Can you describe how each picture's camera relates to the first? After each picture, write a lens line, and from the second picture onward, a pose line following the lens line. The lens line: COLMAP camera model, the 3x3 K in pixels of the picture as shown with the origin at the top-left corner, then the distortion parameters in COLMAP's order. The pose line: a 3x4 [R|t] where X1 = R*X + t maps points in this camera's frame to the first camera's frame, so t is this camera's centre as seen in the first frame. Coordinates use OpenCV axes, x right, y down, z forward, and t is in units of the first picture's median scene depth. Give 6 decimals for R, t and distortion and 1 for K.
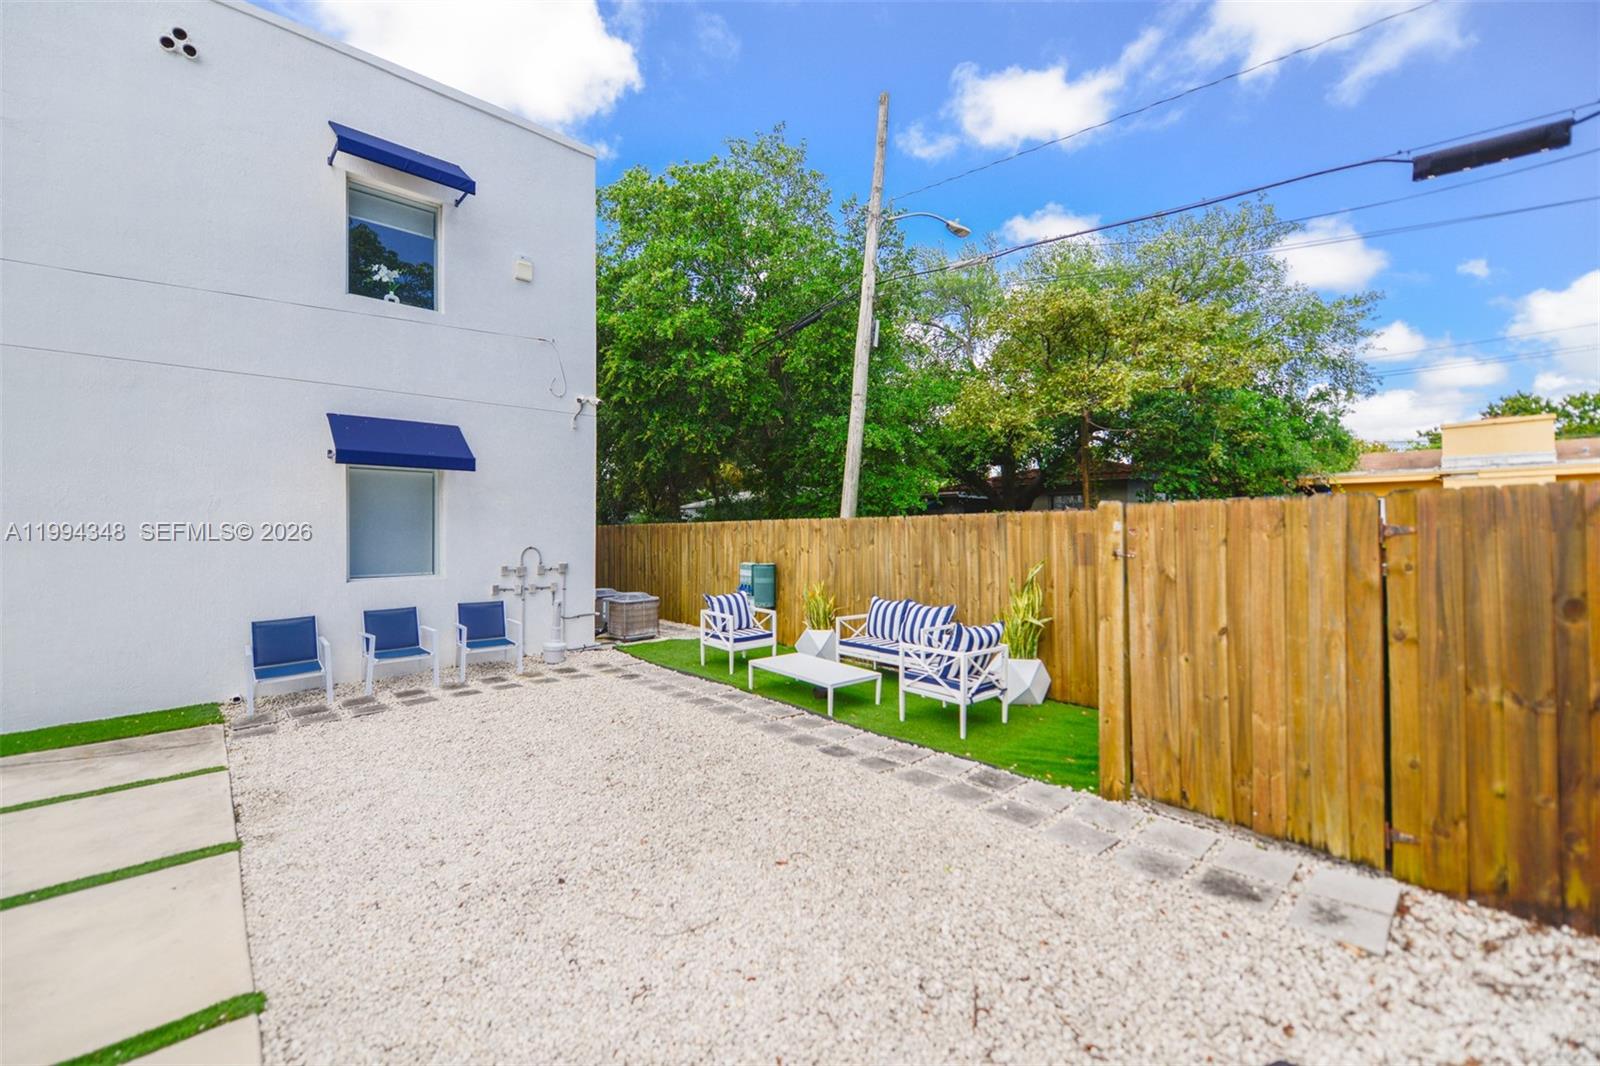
lens RADIAL K [[632.9, 0, 798.8], [0, 632.9, 523.7], [0, 0, 1]] dist [0.002084, -0.002032]
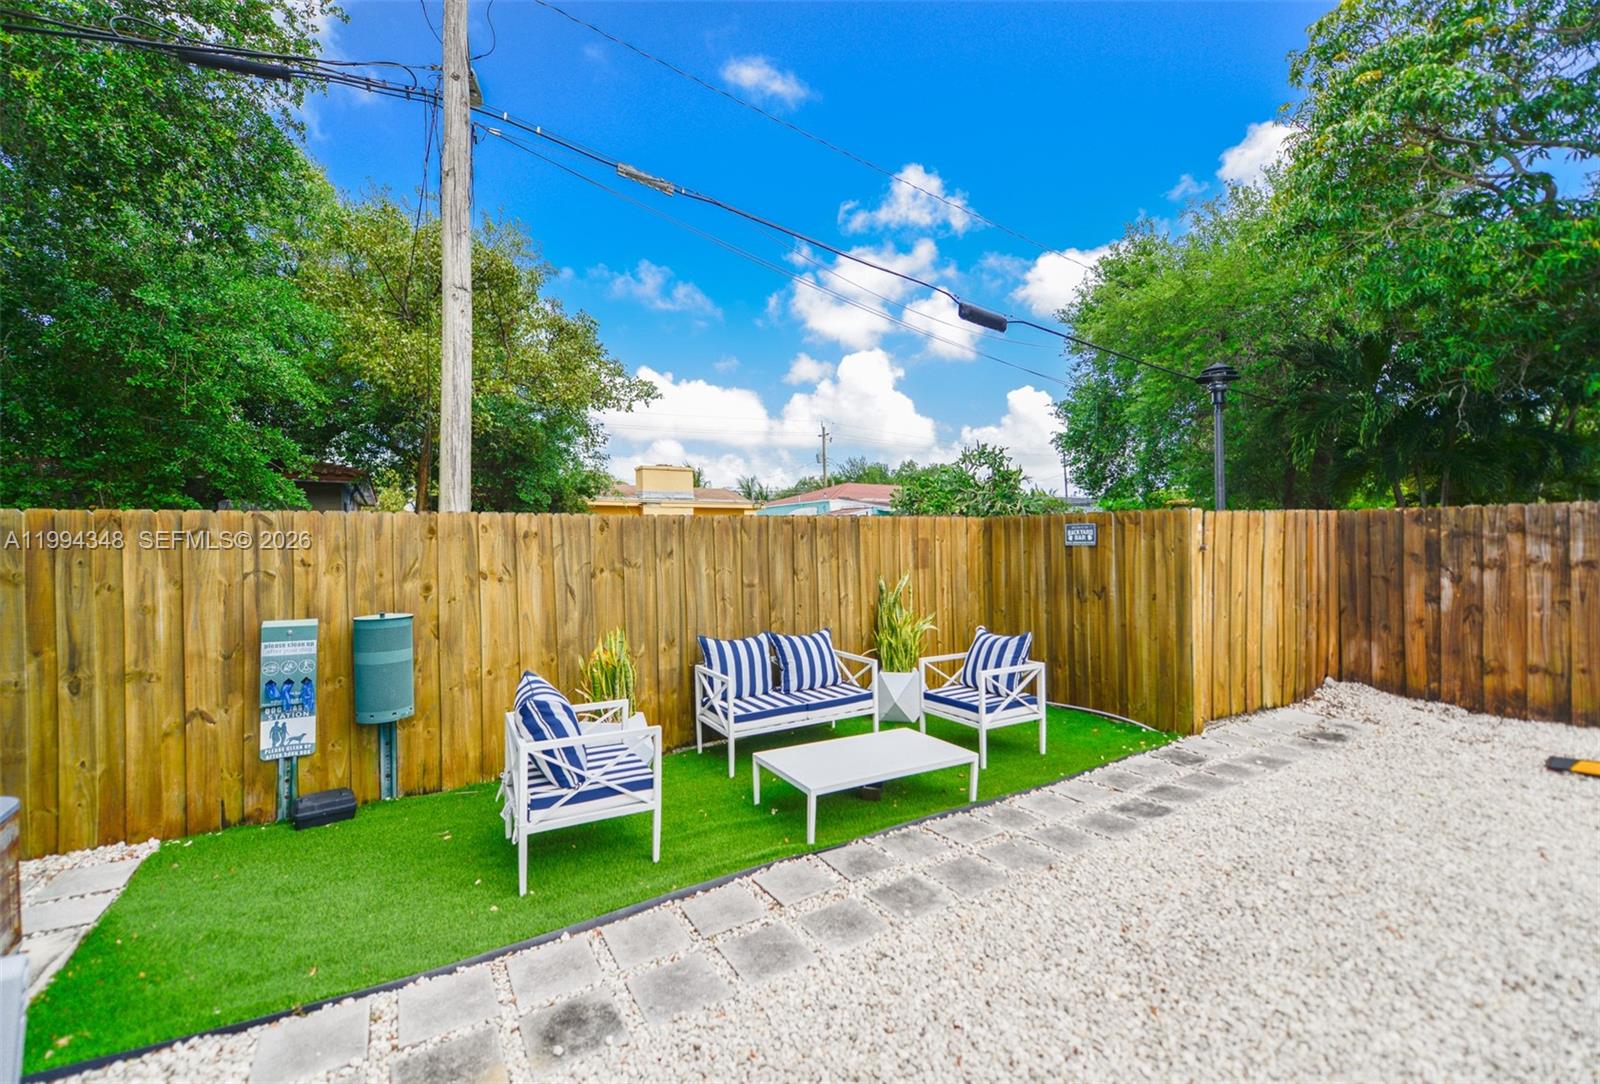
lens RADIAL K [[632.9, 0, 767.1], [0, 632.9, 540.3], [0, 0, 1]] dist [0.002084, -0.002032]
pose [[0.202671, 0.005391, 0.979232, -0.724242], [-0.003176, 0.999983, -0.004848, 0.025639], [-0.979242, -0.002127, 0.202685, 1.162436]]
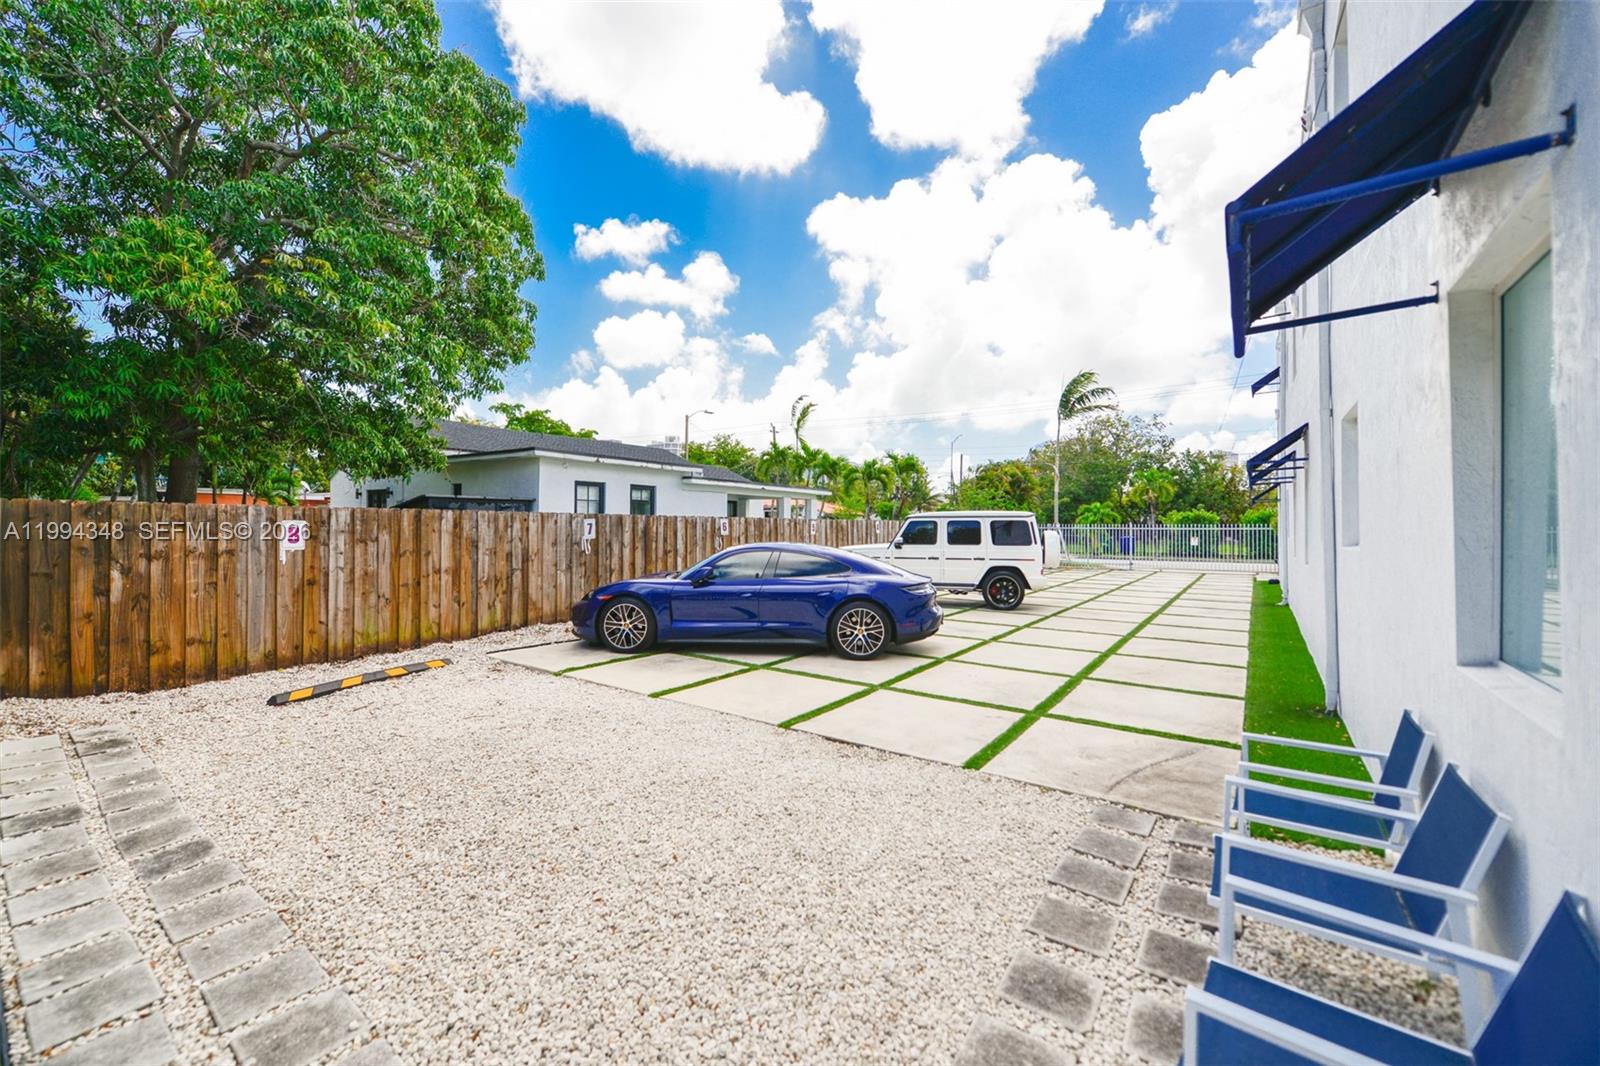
lens RADIAL K [[632.9, 0, 801.8], [0, 632.9, 527.5], [0, 0, 1]] dist [0.002084, -0.002032]
pose [[-0.979560, 0.002702, -0.201134, -0.392947], [0.006032, 0.999855, -0.015949, 0.030426], [0.201062, -0.016836, -0.979434, 1.583486]]
